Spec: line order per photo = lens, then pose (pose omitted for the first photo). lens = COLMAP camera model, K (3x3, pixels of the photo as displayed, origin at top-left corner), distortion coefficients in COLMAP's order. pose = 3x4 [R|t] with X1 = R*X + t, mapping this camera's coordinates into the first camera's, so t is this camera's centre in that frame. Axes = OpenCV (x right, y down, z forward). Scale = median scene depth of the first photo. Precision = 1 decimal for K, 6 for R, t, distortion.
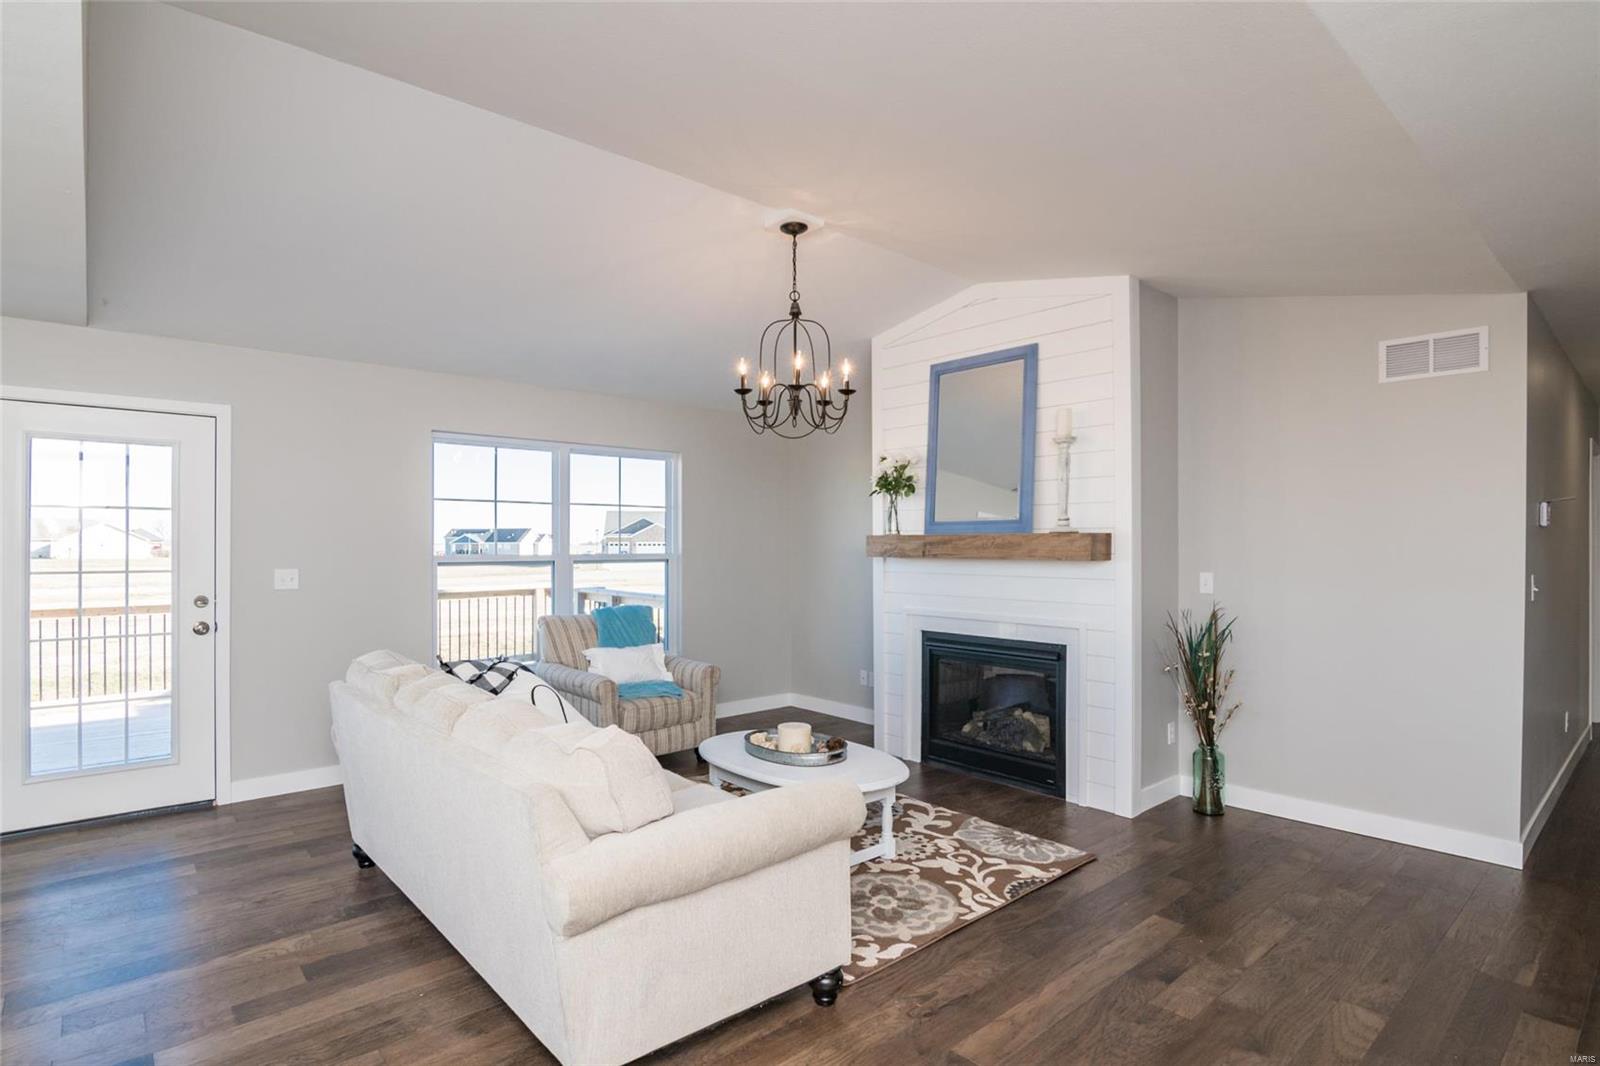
lens RADIAL K [[805.5, 0, 793.5], [0, 805.5, 543.2], [0, 0, 1]] dist [-0.015310, -0.001987]
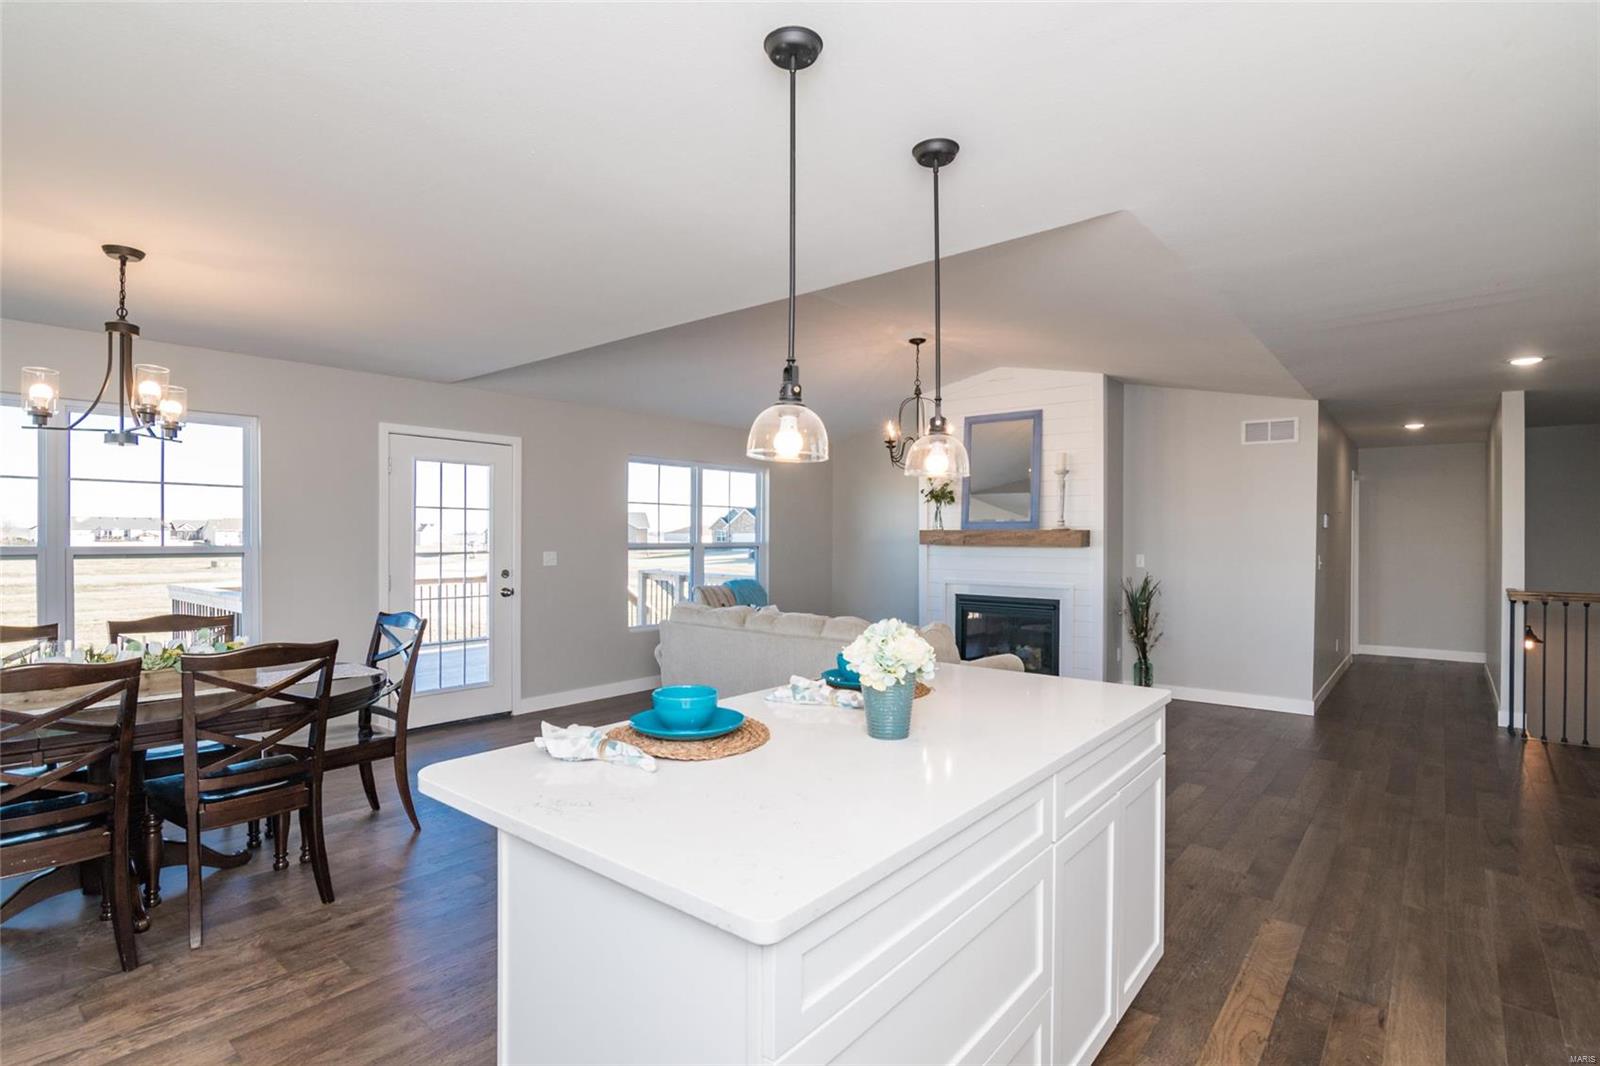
lens RADIAL K [[786.4, 0, 796.1], [0, 786.4, 538.8], [0, 0, 1]] dist [-0.011228, -0.002402]
pose [[0.986909, 0.004145, 0.161225, -0.452381], [-0.005149, 0.999970, 0.005814, -0.001019], [-0.161196, -0.006568, 0.986901, -0.480980]]
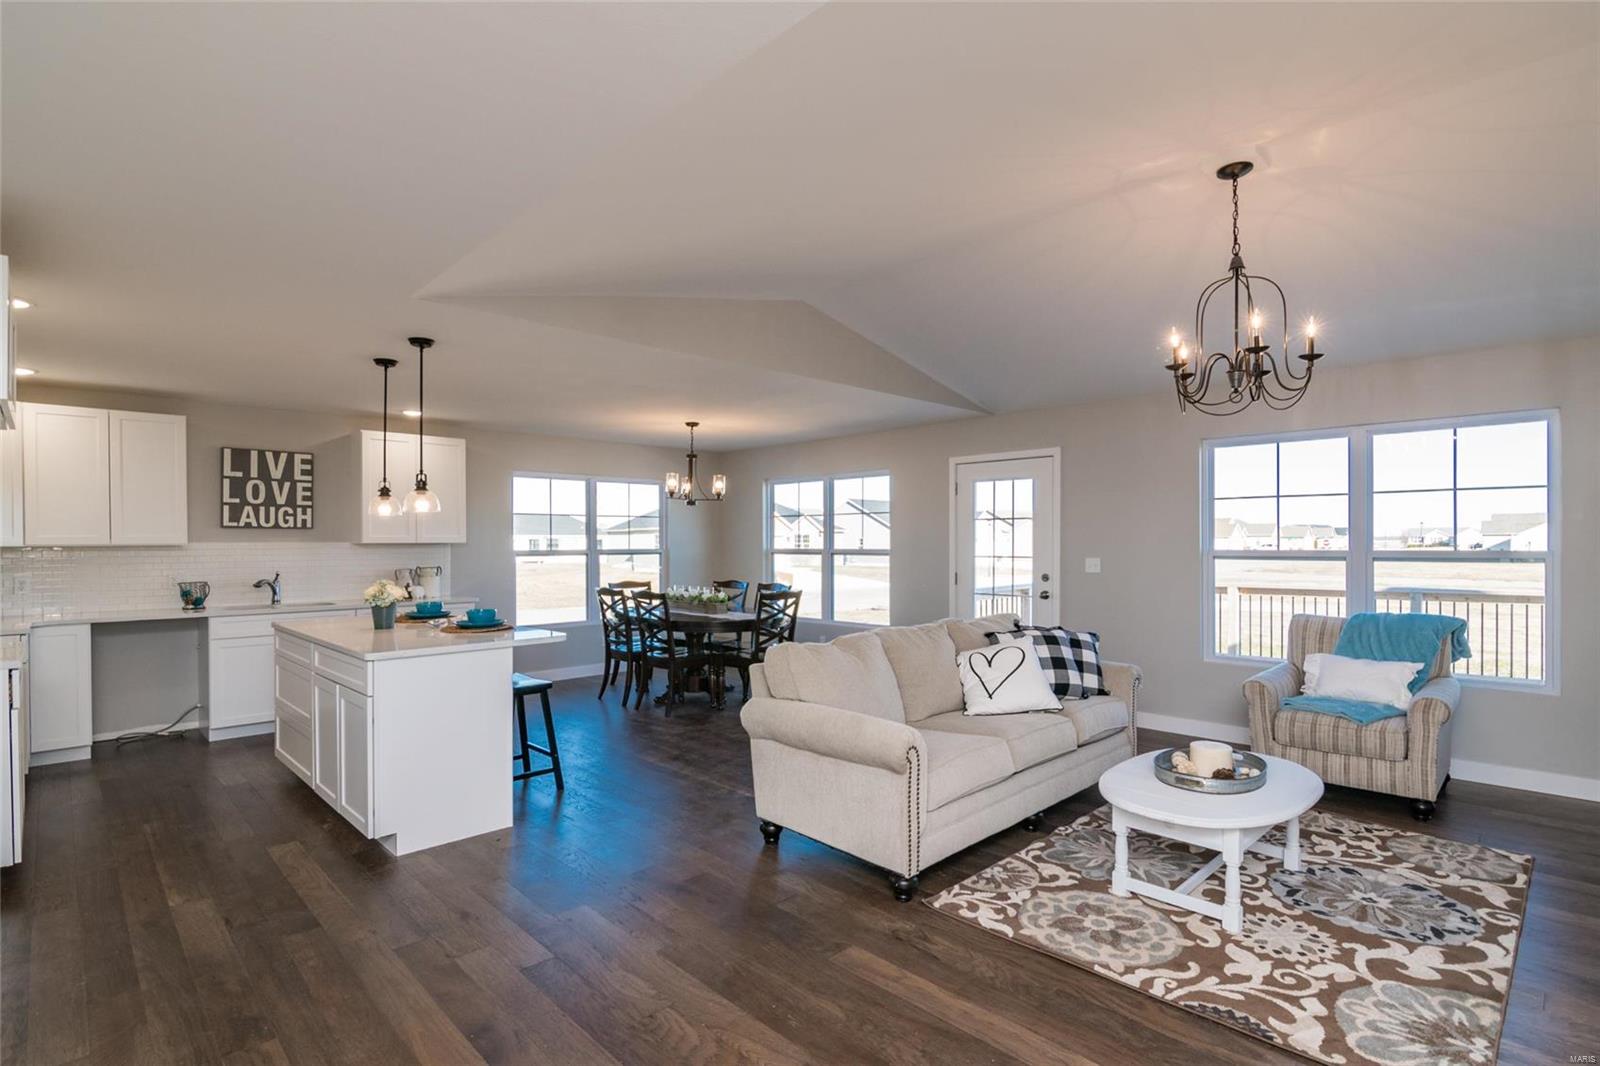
lens RADIAL K [[786.4, 0, 795.4], [0, 786.4, 540.2], [0, 0, 1]] dist [-0.011228, -0.002402]
pose [[0.048988, -0.001625, -0.998798, 0.739862], [0.005524, 0.999984, -0.001356, 0.000802], [0.998784, -0.005451, 0.048996, 0.446038]]
